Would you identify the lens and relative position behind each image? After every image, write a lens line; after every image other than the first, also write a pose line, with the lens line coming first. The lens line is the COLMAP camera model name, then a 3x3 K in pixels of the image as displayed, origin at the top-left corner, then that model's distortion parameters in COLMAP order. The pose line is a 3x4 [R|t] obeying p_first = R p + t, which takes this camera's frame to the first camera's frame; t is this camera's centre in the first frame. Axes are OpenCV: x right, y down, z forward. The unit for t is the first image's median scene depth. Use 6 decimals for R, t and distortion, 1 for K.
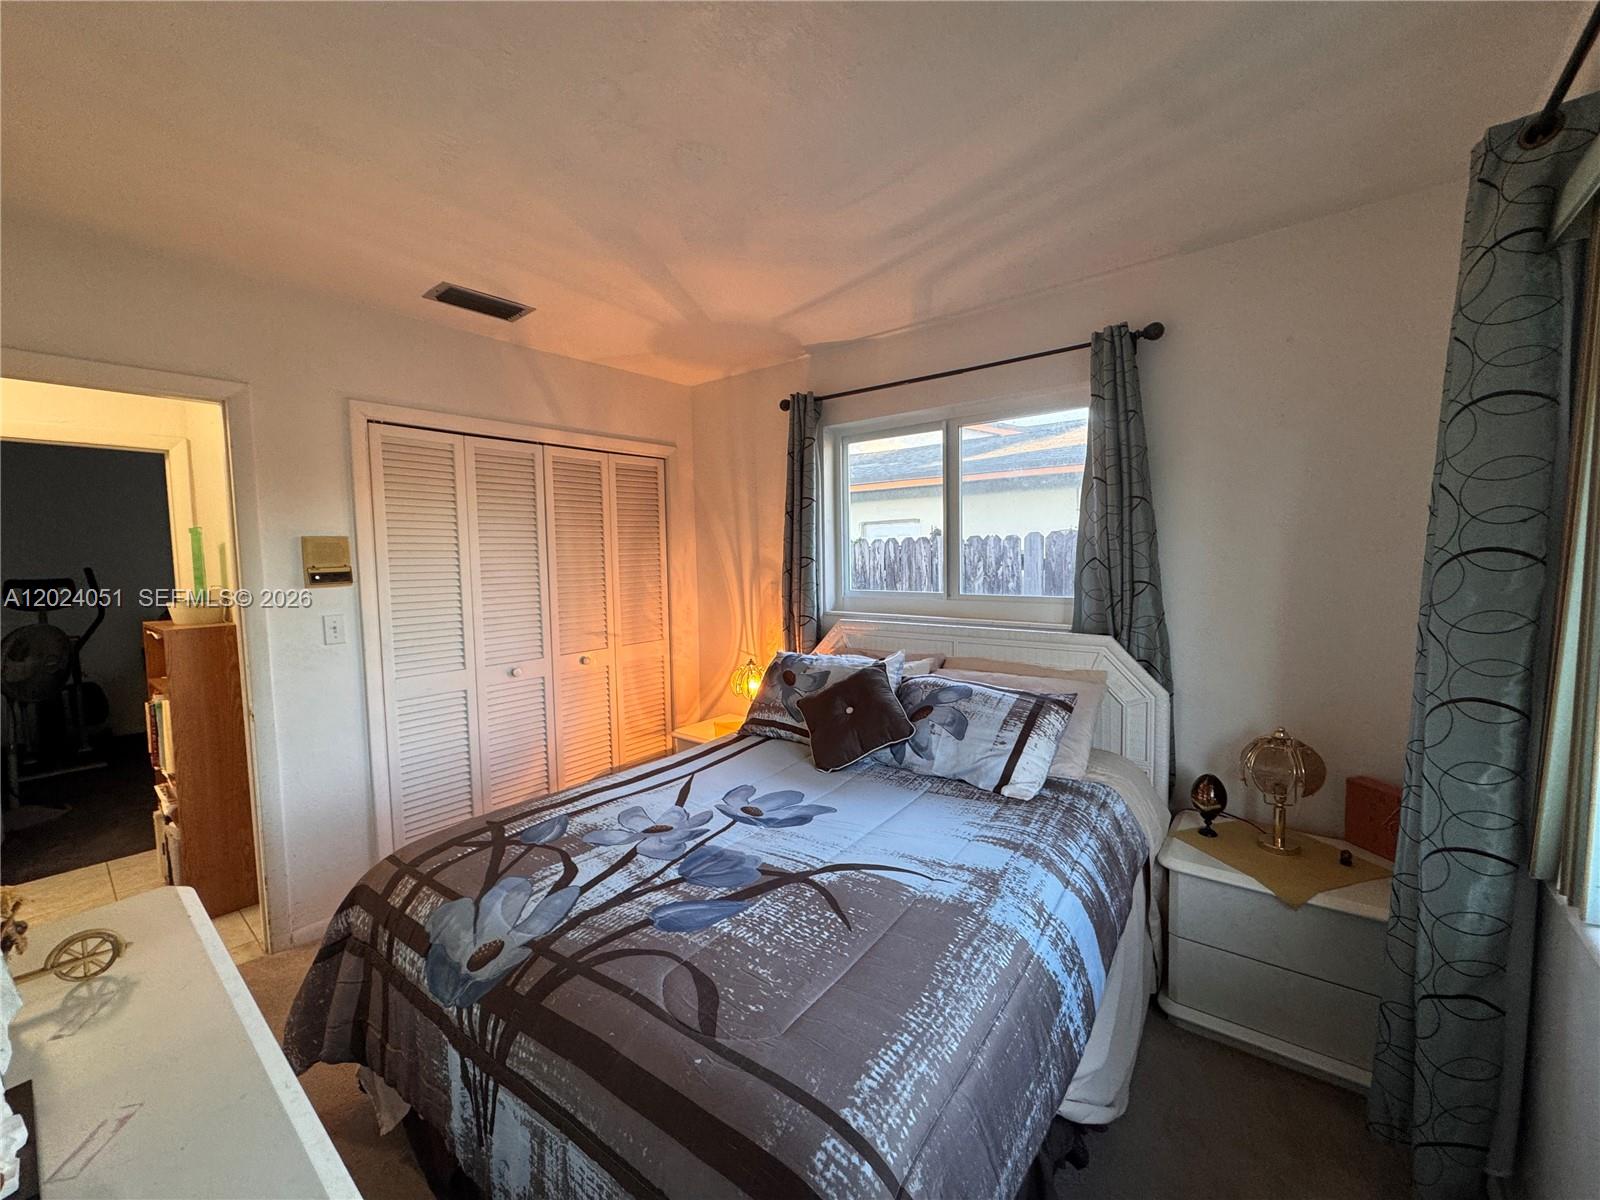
lens RADIAL K [[637.4, 0, 798.7], [0, 637.4, 596.5], [0, 0, 1]] dist [-0.002429, 0.000380]
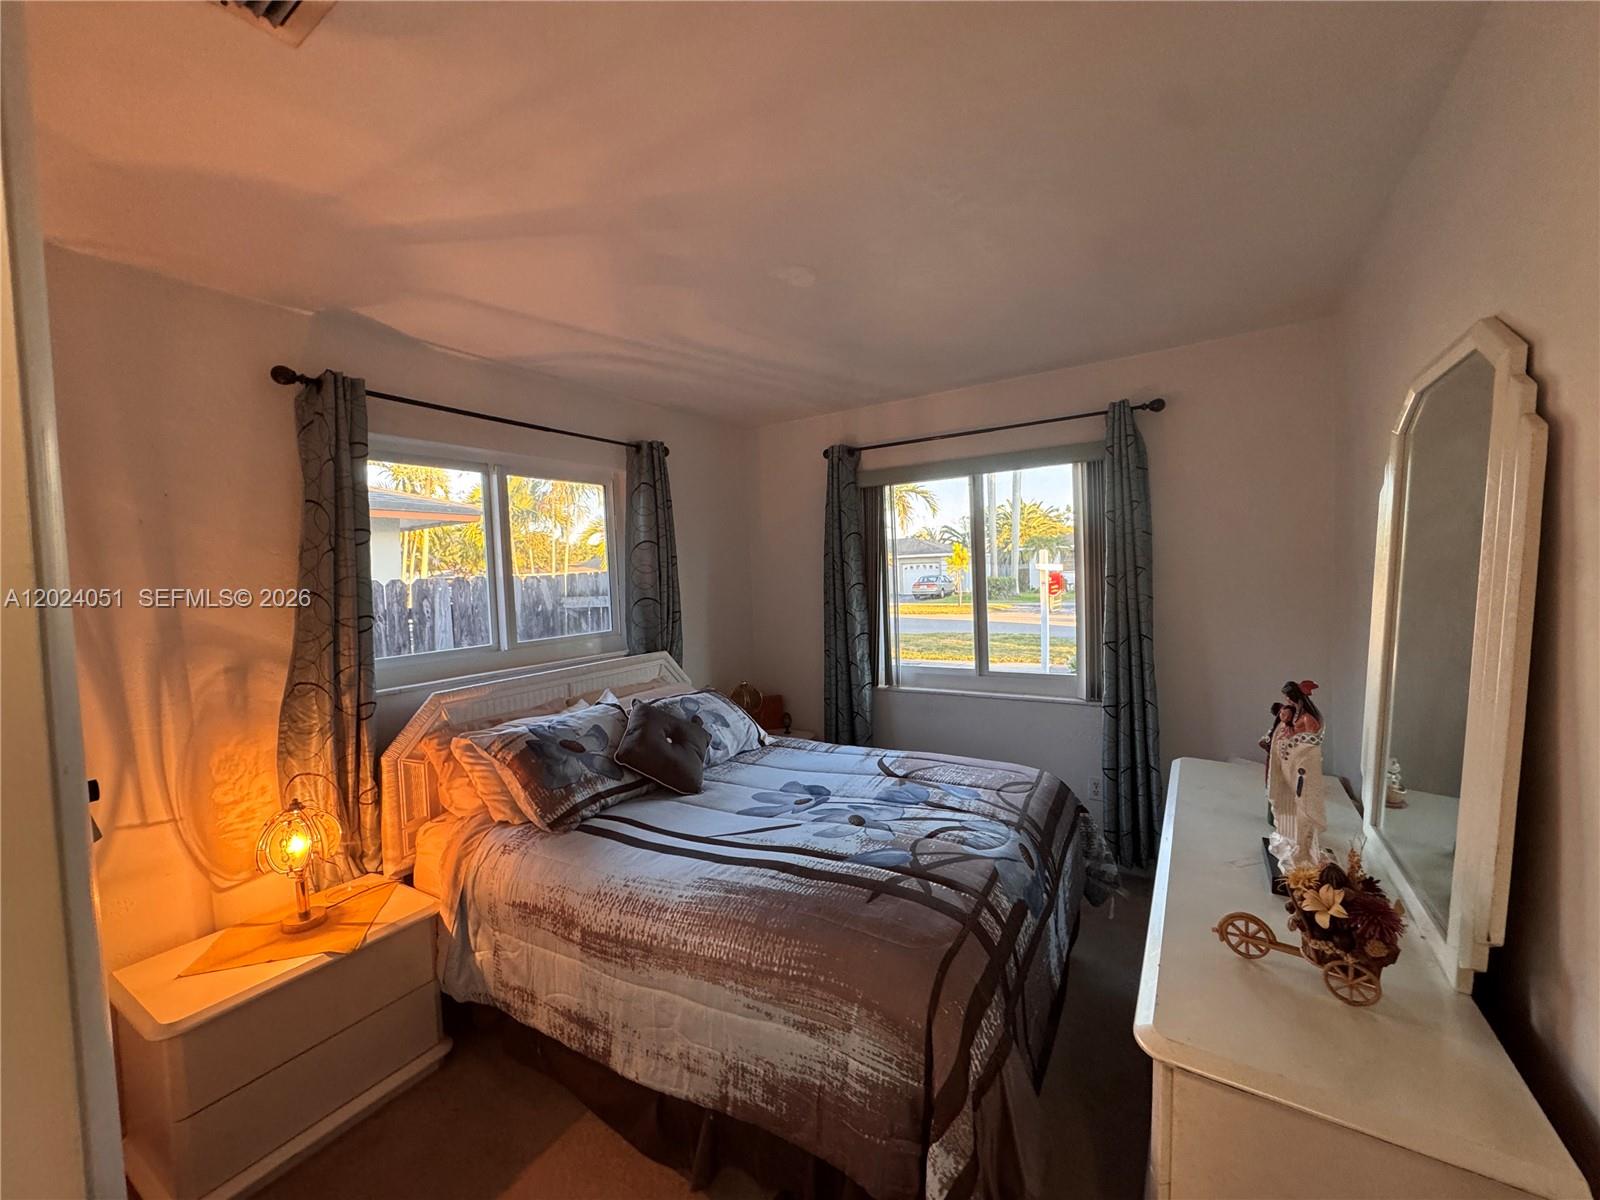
lens RADIAL K [[637.4, 0, 800.0], [0, 637.4, 602.8], [0, 0, 1]] dist [-0.002429, 0.000380]
pose [[-0.117404, -0.026117, 0.992741, -1.308100], [0.112271, 0.992896, 0.039398, -0.092679], [-0.986718, 0.116081, -0.113638, 1.127965]]
